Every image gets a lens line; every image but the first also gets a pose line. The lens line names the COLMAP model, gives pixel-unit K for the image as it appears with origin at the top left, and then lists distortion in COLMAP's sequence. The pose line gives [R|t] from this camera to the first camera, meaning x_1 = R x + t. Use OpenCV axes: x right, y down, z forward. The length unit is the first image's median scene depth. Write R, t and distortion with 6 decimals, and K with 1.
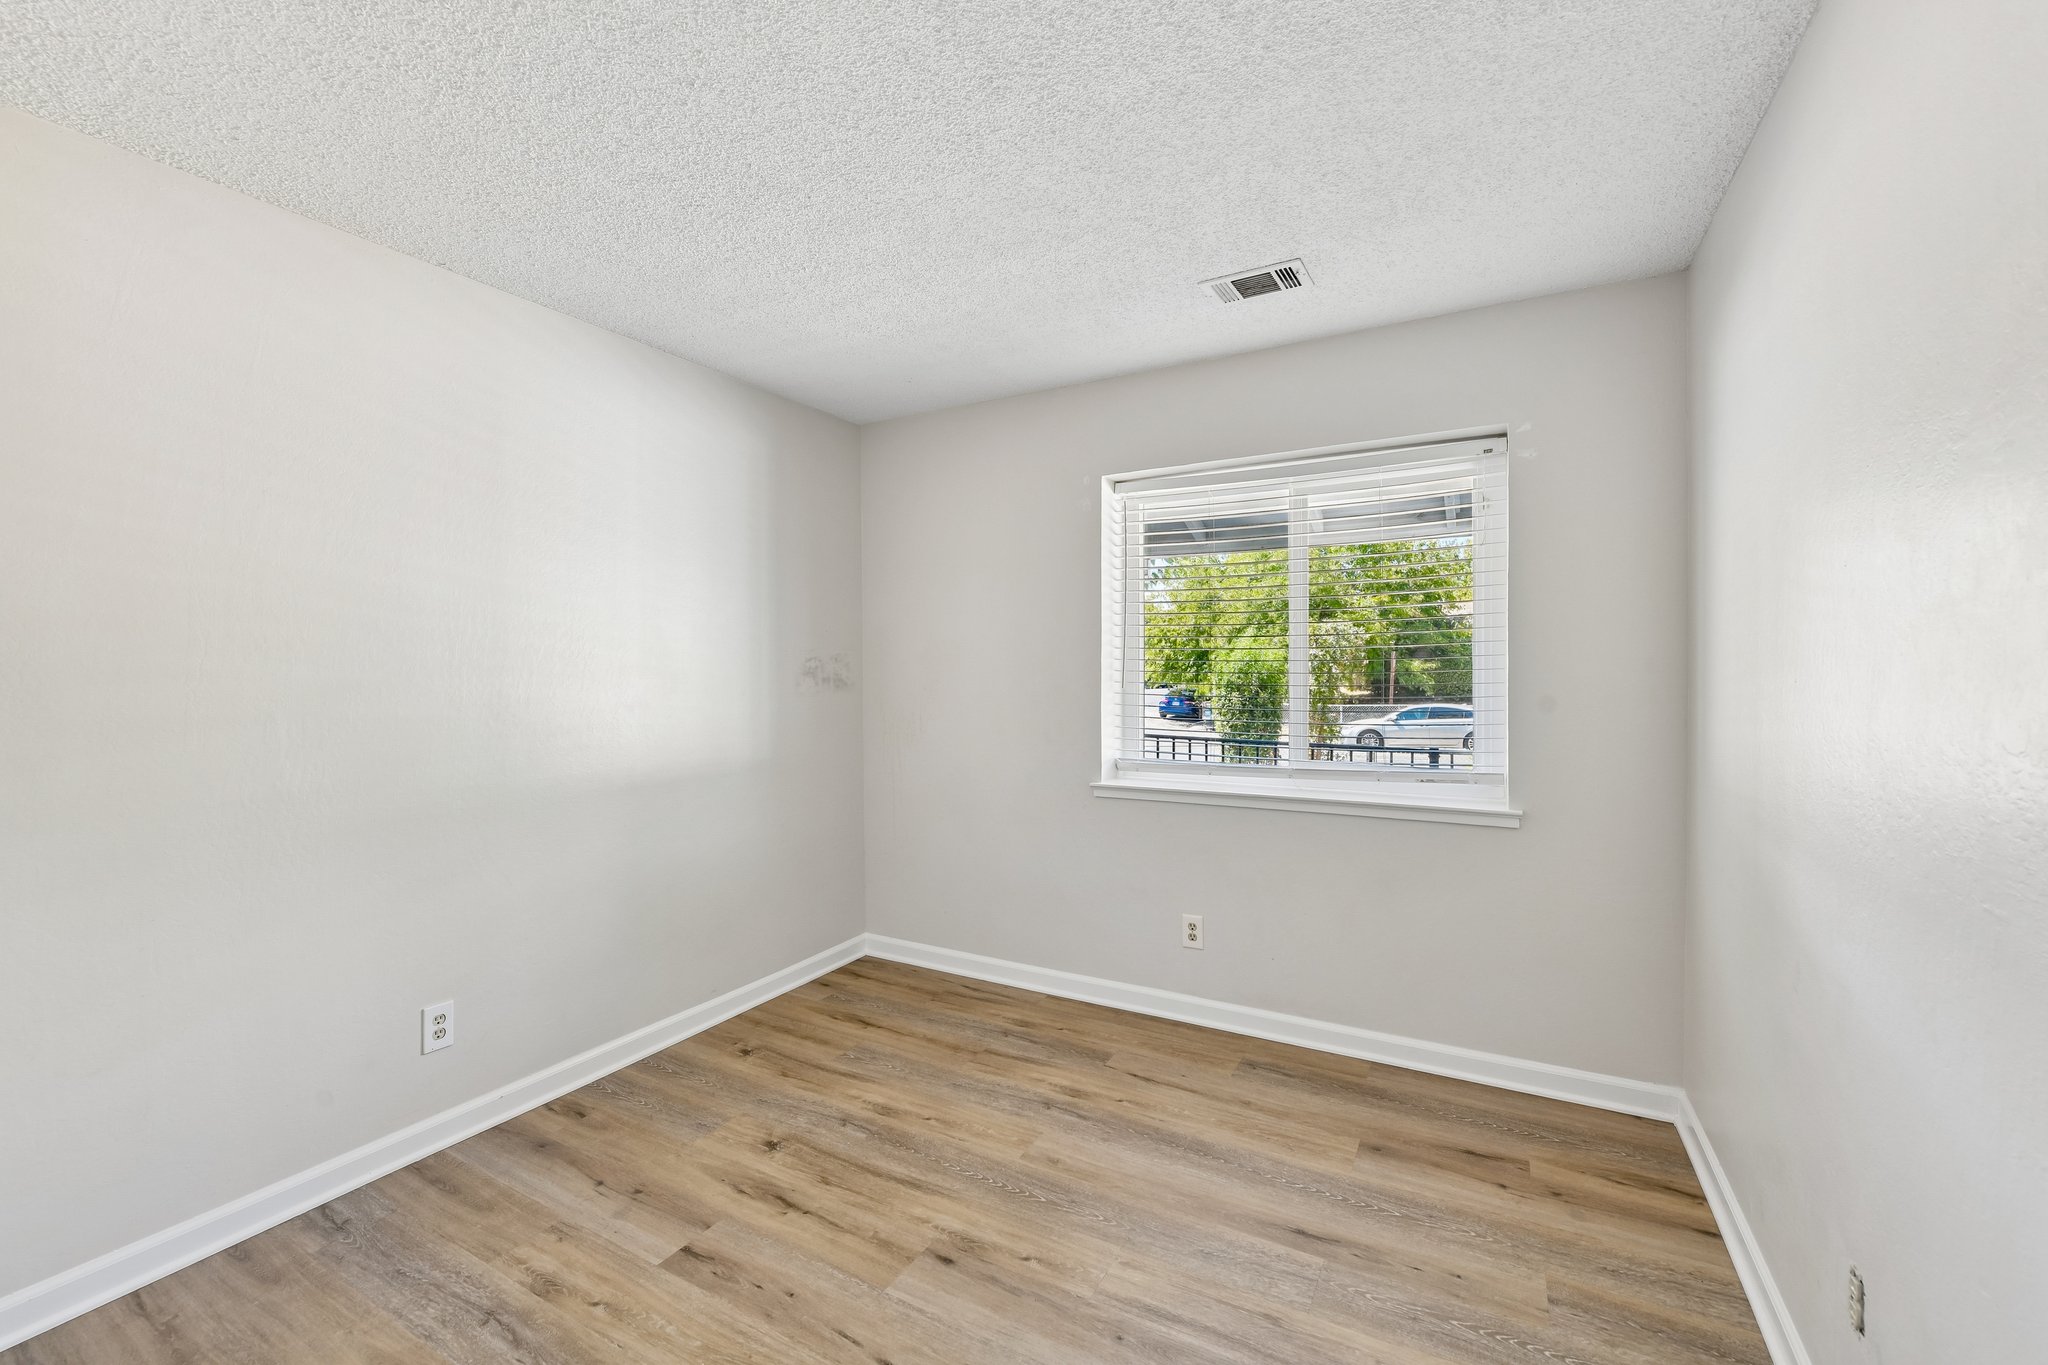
lens RADIAL K [[772.4, 0, 928.5], [0, 772.4, 649.4], [0, 0, 1]] dist [0.015917, -0.014692]
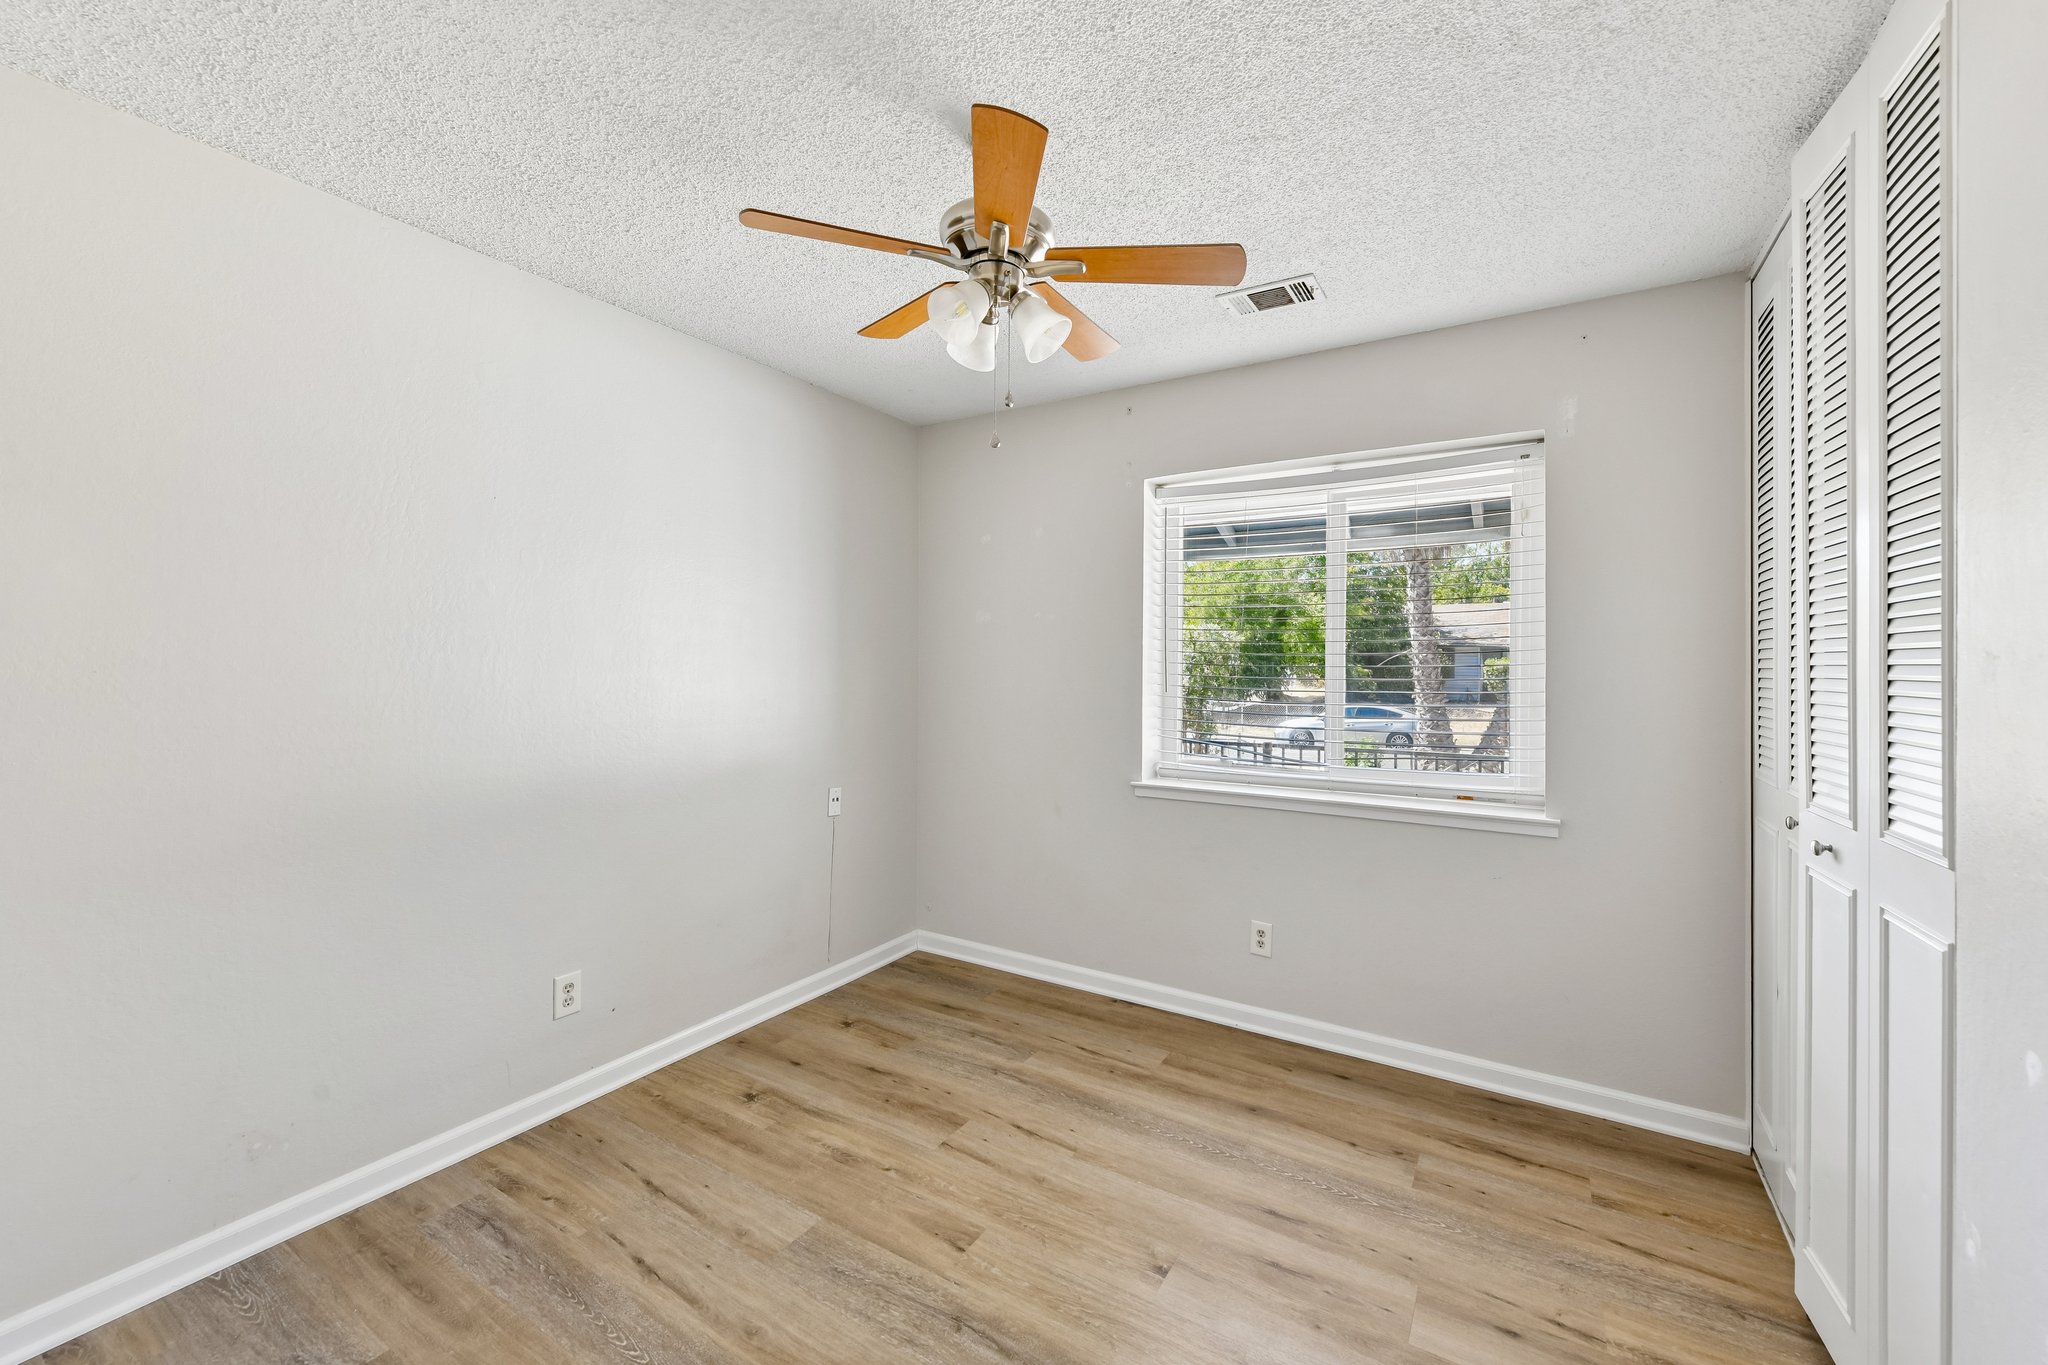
lens RADIAL K [[825.3, 0, 1037.4], [0, 825.3, 647.9], [0, 0, 1]] dist [-0.010739, -0.000492]
pose [[0.998175, 0.010058, -0.059543, 0.166685], [-0.010192, 0.999946, -0.001940, -0.002581], [0.059520, 0.002543, 0.998224, -0.091492]]
